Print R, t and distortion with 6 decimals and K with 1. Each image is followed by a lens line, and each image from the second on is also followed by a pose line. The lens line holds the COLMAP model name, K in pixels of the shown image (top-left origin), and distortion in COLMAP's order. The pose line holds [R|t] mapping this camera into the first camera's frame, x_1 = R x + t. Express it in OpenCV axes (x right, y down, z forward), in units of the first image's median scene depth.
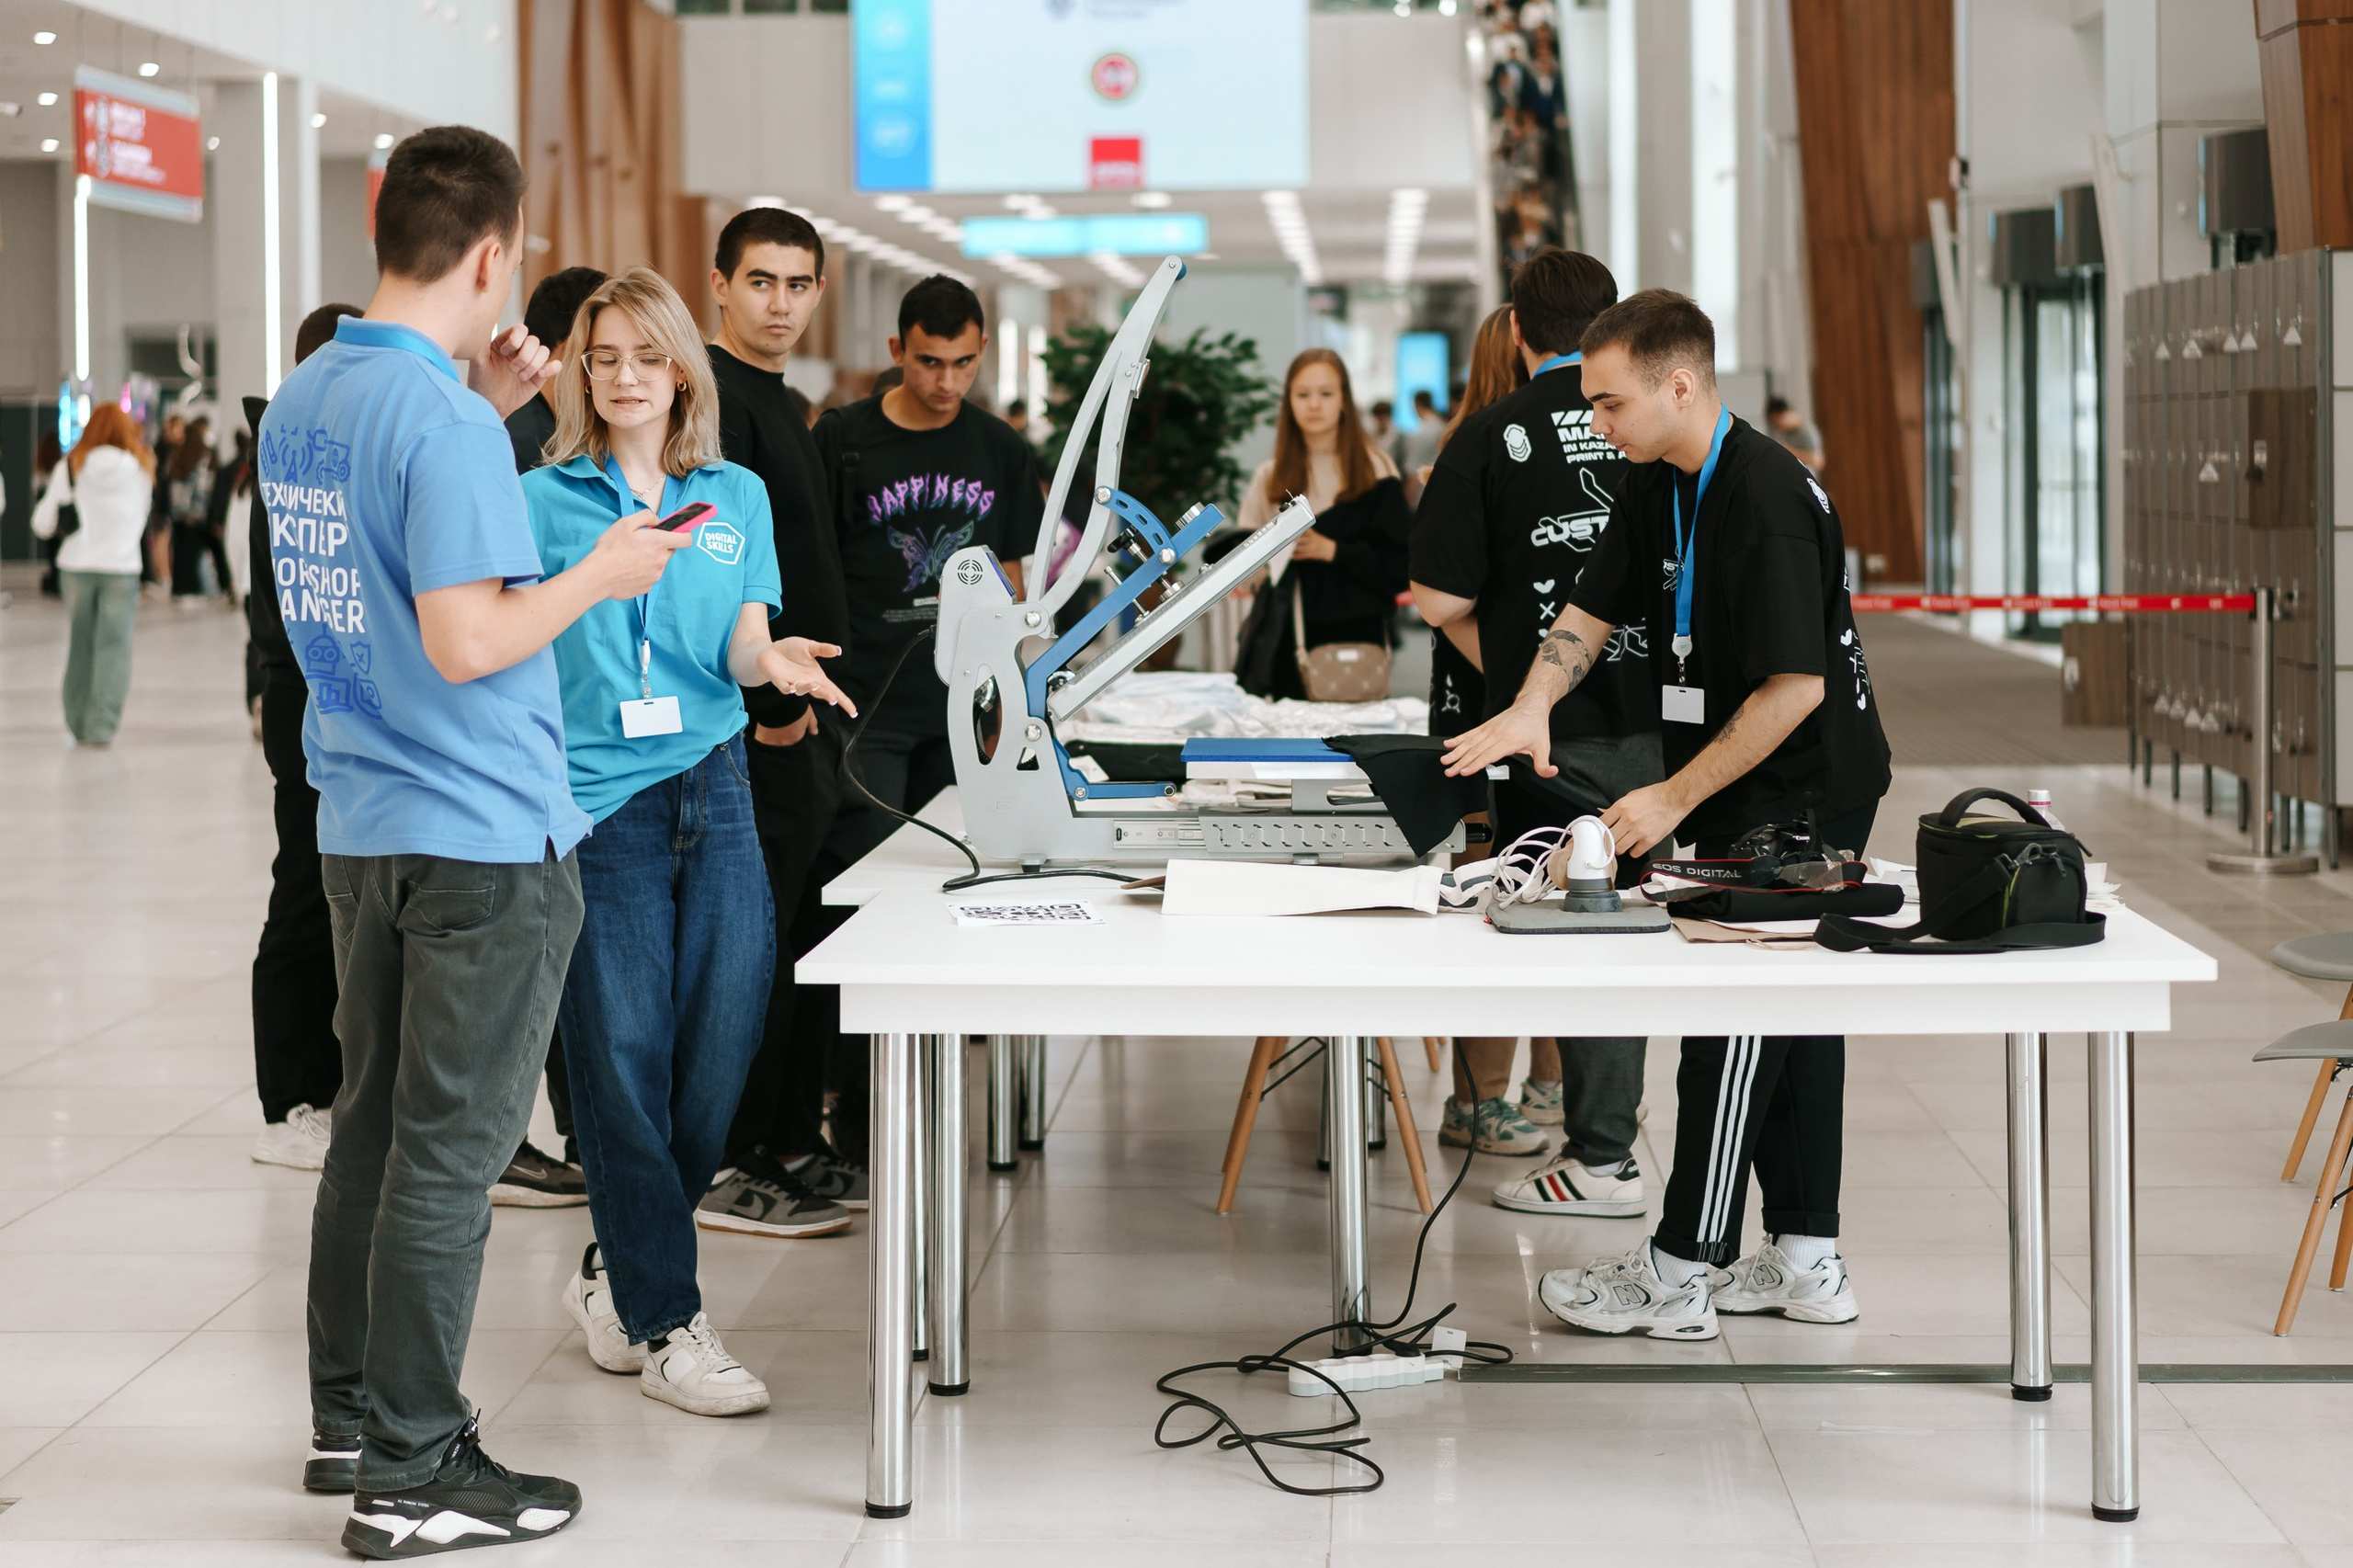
lens RADIAL K [[3827.4, 0, 1176.5], [0, 3827.4, 784.0], [0, 0, 1]] dist [0.005322, -0.033304]
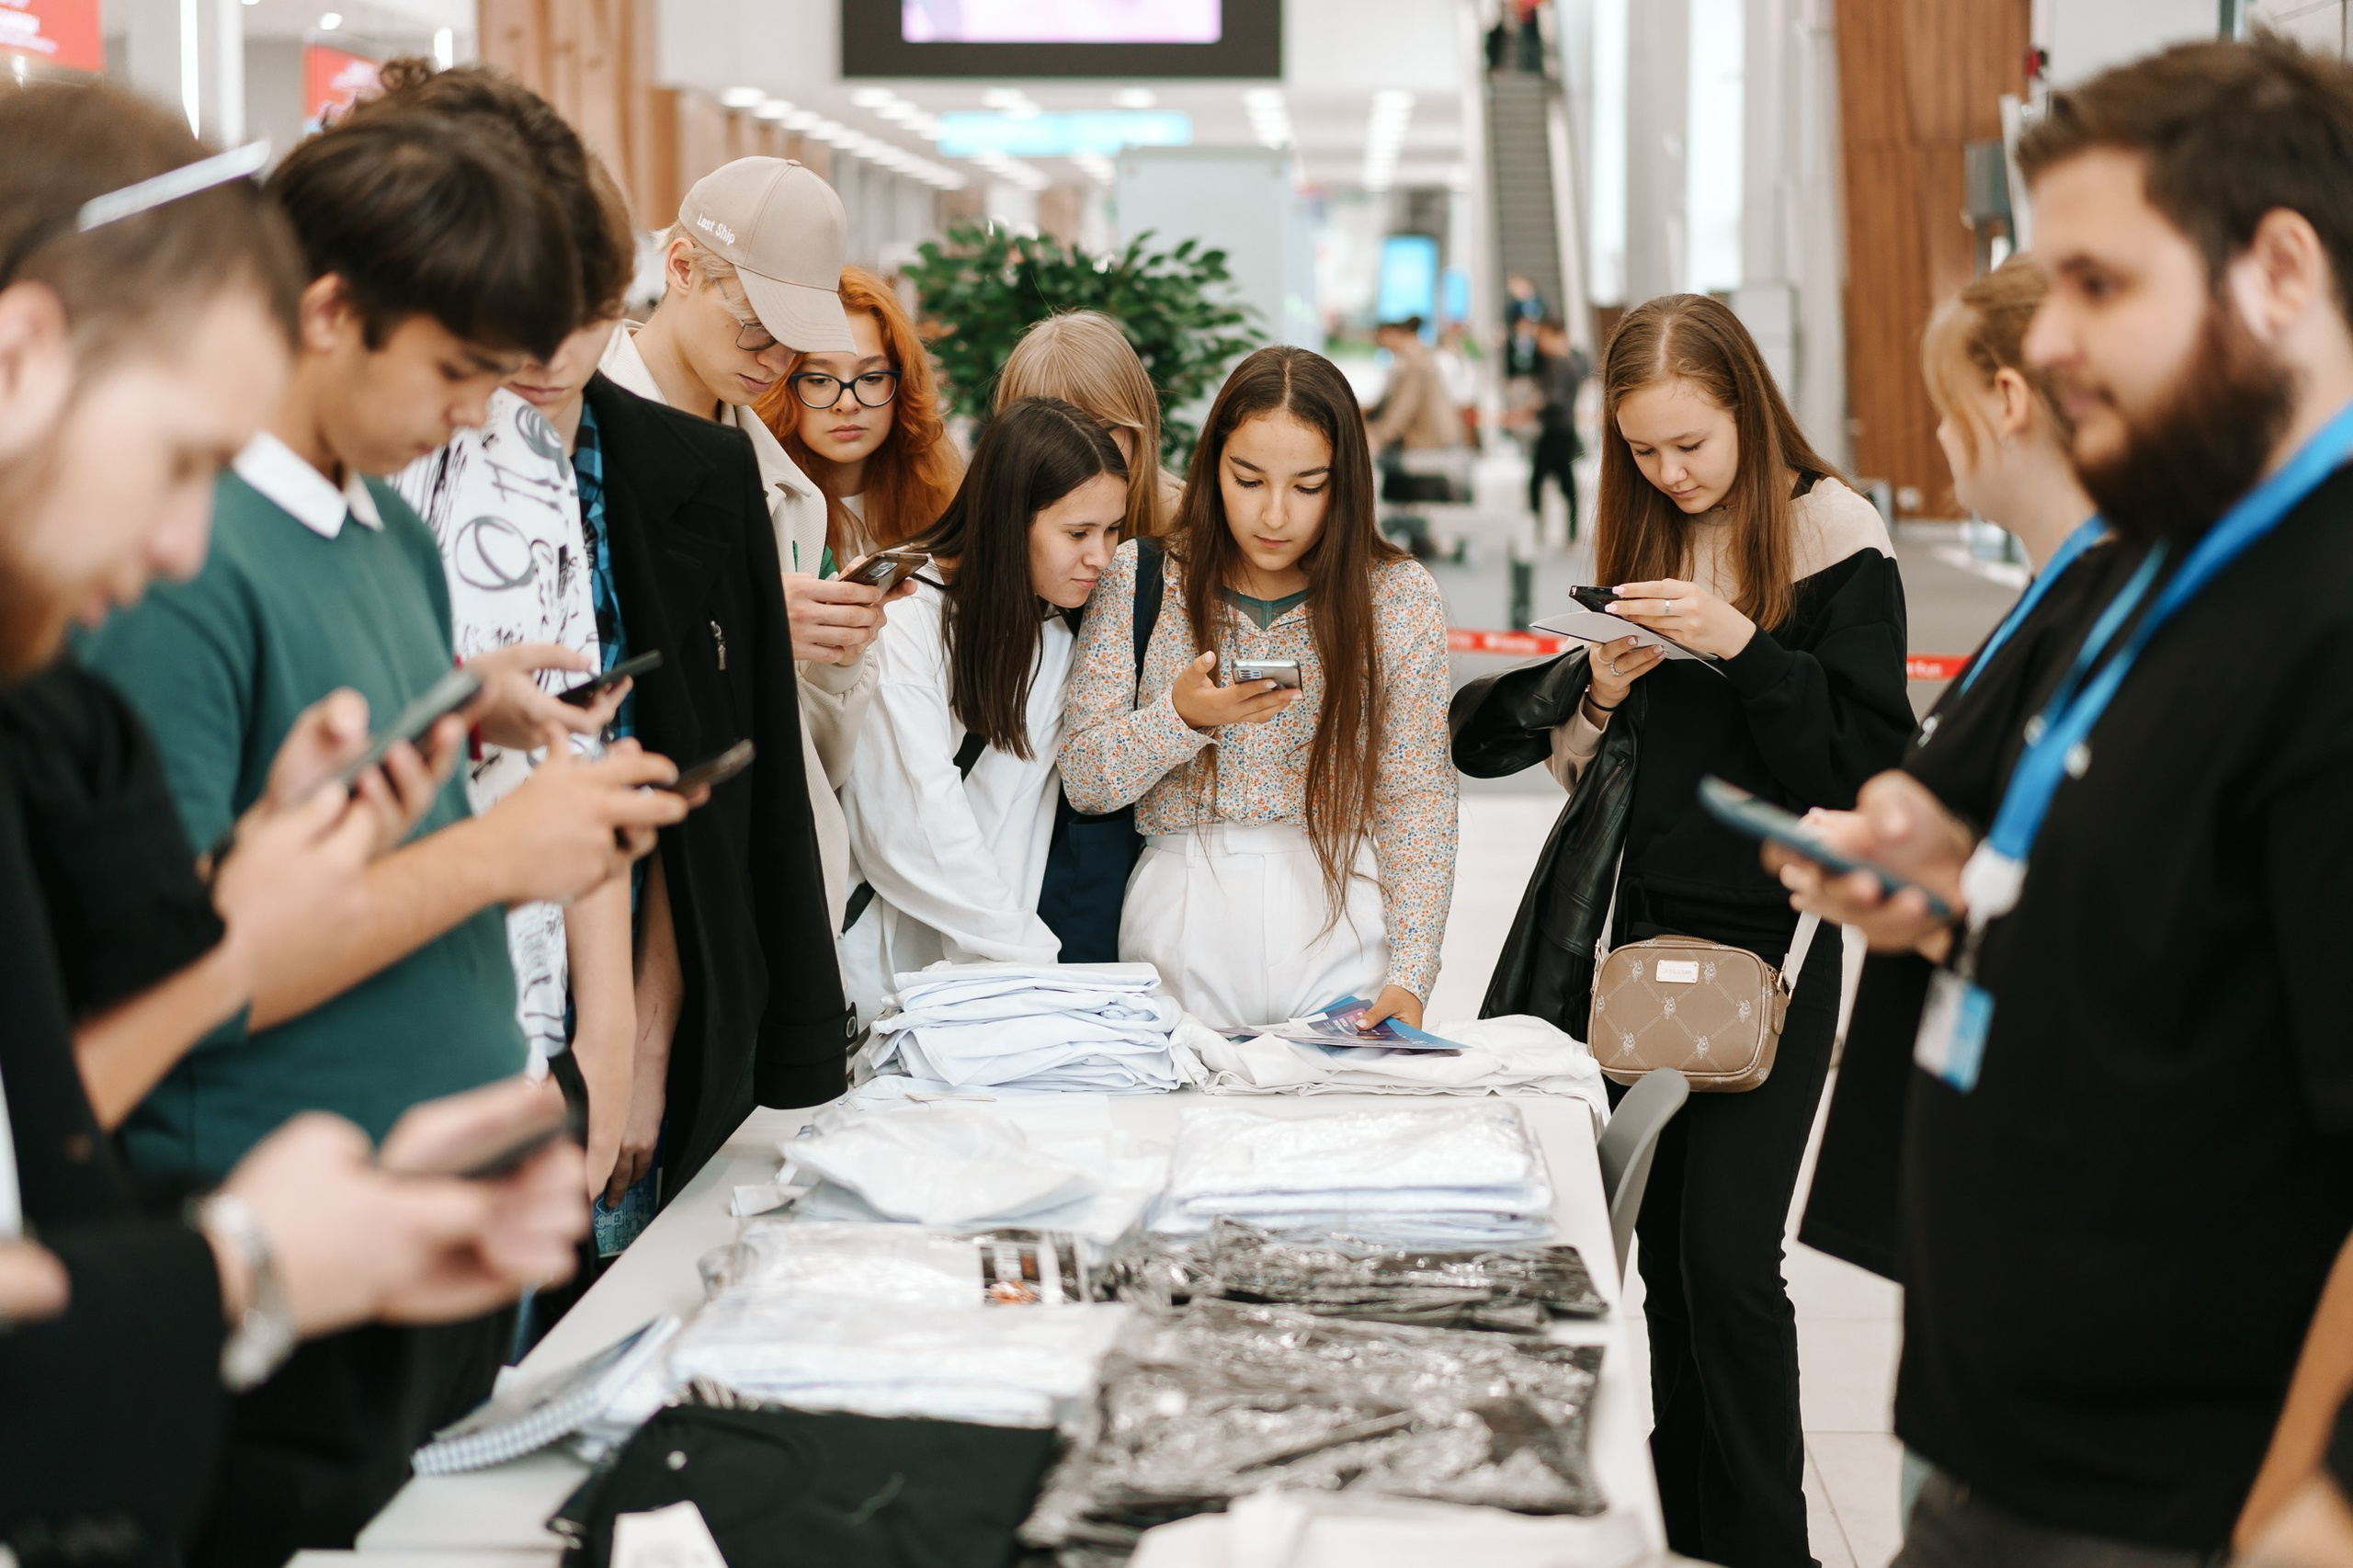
lens RADIAL K [[3623.7, 0, 1176.5], [0, 3623.7, 784.0], [0, 0, 1]] dist [-0.009732, 0.051919]
pose [[0.999888, 0.013899, 0.005527, 0.003569], [-0.014077, 0.999339, 0.033506, -0.016125], [-0.005057, -0.033580, 0.999423, 0.133762]]
